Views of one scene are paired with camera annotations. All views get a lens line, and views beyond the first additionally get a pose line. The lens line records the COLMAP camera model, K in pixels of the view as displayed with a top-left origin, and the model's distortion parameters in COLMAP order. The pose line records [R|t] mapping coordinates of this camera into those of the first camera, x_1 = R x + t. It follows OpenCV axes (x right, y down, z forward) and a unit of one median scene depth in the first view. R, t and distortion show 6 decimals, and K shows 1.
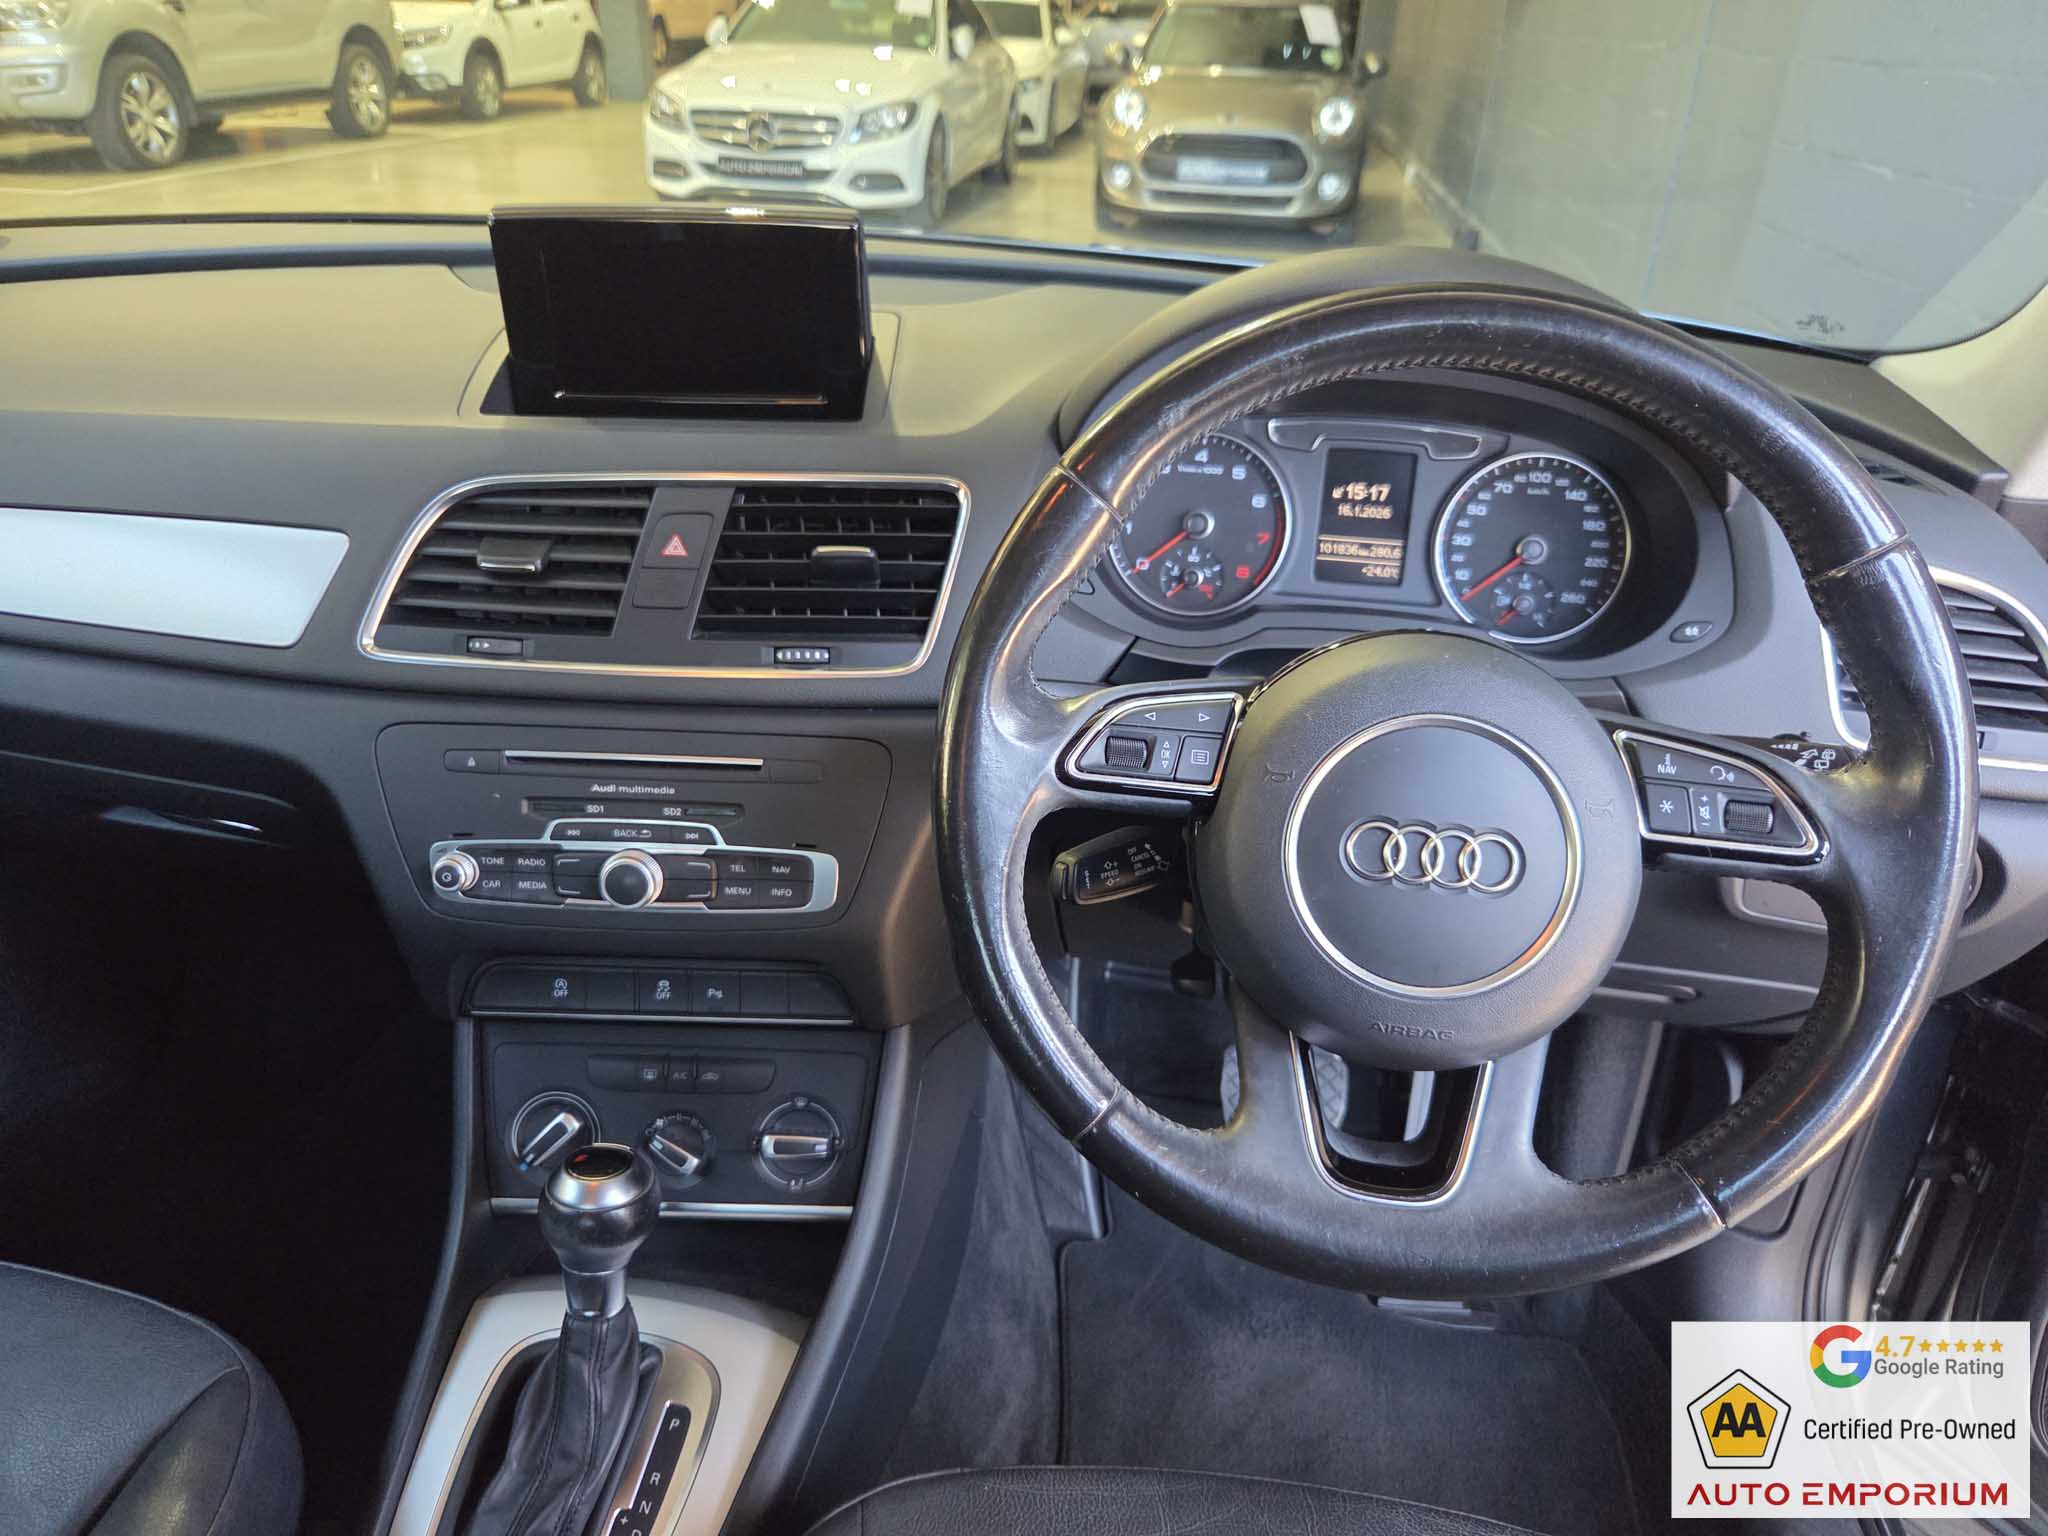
lens RADIAL K [[1403.6, 0, 1042.2], [0, 1403.6, 771.5], [0, 0, 1]] dist [0.053224, -0.054666]
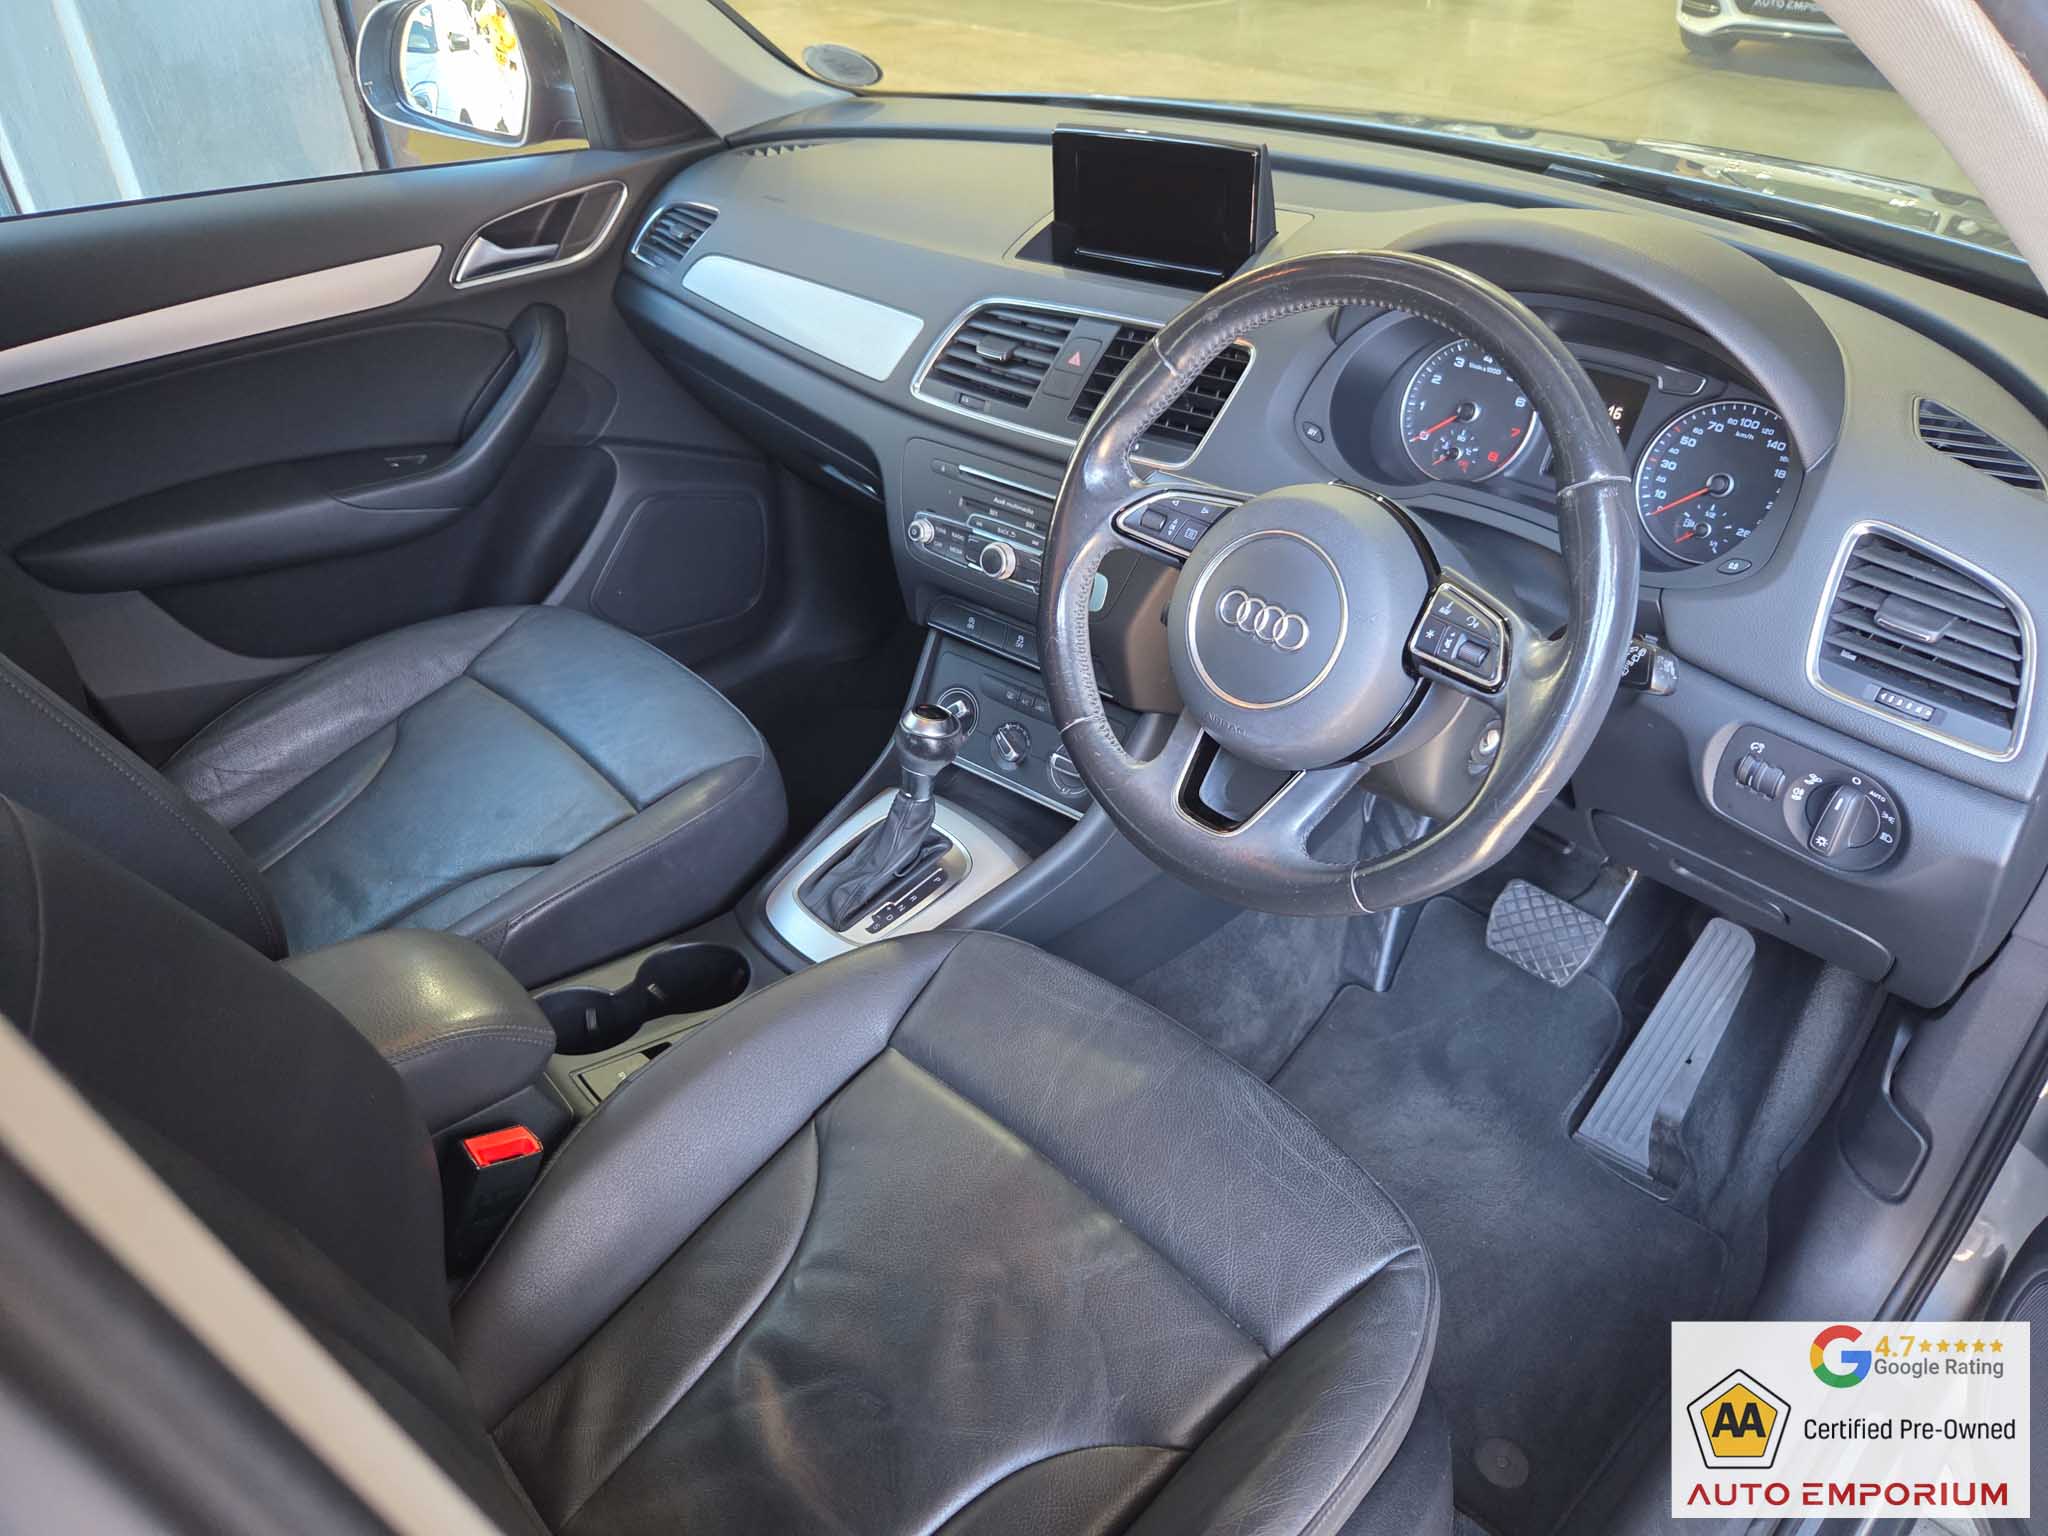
lens RADIAL K [[1391.0, 0, 1029.1], [0, 1391.0, 760.7], [0, 0, 1]] dist [0.057210, -0.054711]
pose [[0.784592, 0.316452, -0.533173, 0.601247], [-0.260373, 0.948606, 0.179870, -0.001898], [0.562691, -0.002301, 0.826664, -0.280386]]
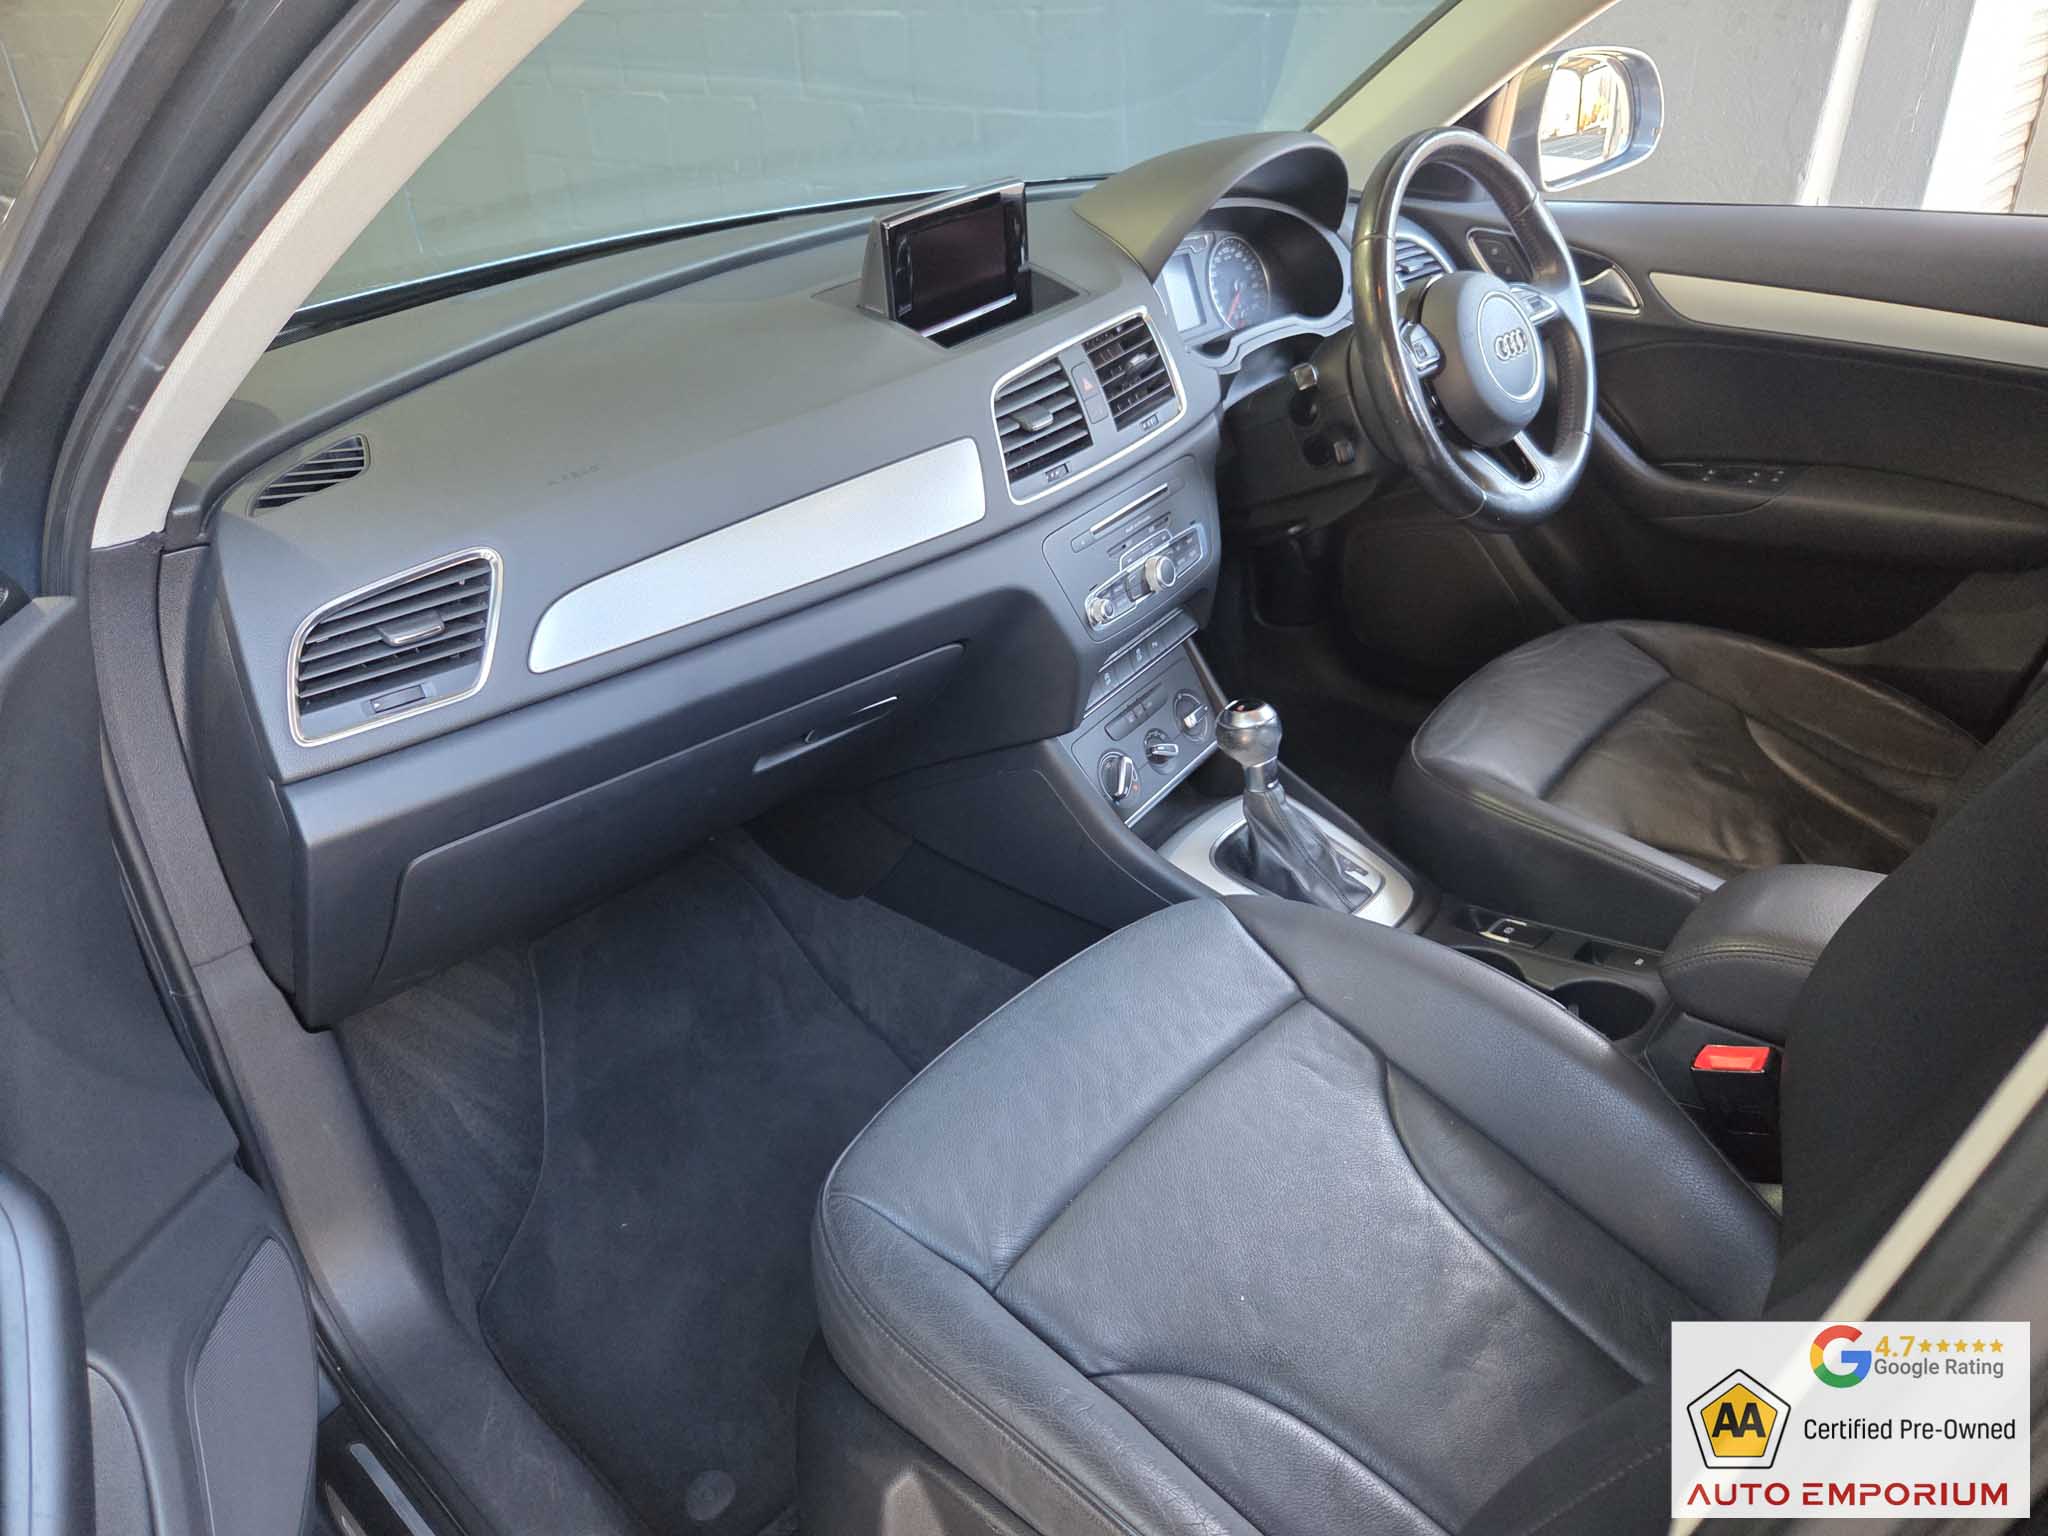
lens RADIAL K [[1391.0, 0, 1029.1], [0, 1391.0, 760.7], [0, 0, 1]] dist [0.057210, -0.054711]
pose [[0.550659, -0.466205, 0.692407, -1.489896], [0.444330, 0.865924, 0.229668, -0.165984], [-0.706644, 0.181188, 0.683978, -0.002045]]
